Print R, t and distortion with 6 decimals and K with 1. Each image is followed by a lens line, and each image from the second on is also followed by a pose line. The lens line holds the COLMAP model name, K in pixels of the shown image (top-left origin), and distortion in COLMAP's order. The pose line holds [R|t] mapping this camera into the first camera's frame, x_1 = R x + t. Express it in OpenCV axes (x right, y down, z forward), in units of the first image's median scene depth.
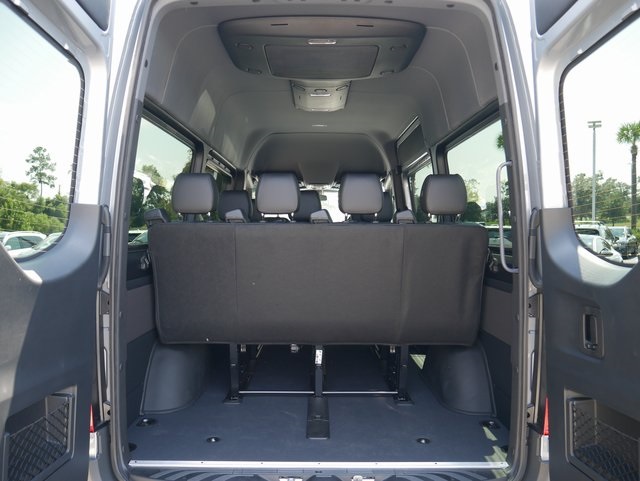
lens RADIAL K [[535.5, 0, 320.0], [0, 535.5, 240.5], [0, 0, 1]] dist [-0.032385, 0.009922]
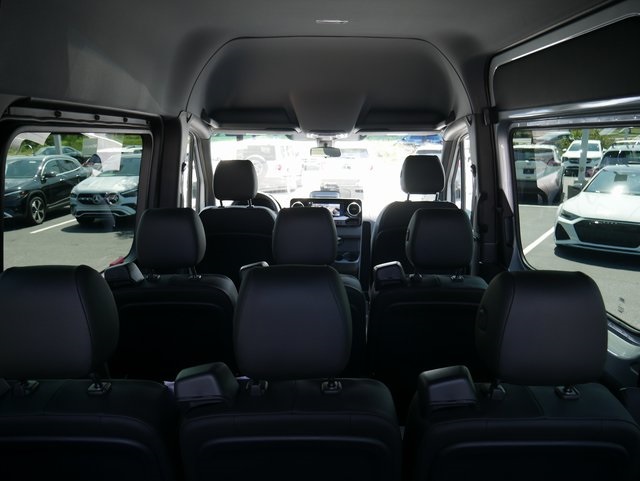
lens RADIAL K [[535.5, 0, 320.0], [0, 535.5, 240.5], [0, 0, 1]] dist [-0.032385, 0.009922]
pose [[0.999965, 0.001695, -0.008169, -0.005395], [-0.000225, 0.984267, 0.176687, -0.101198], [0.008340, -0.176679, 0.984233, 0.474975]]
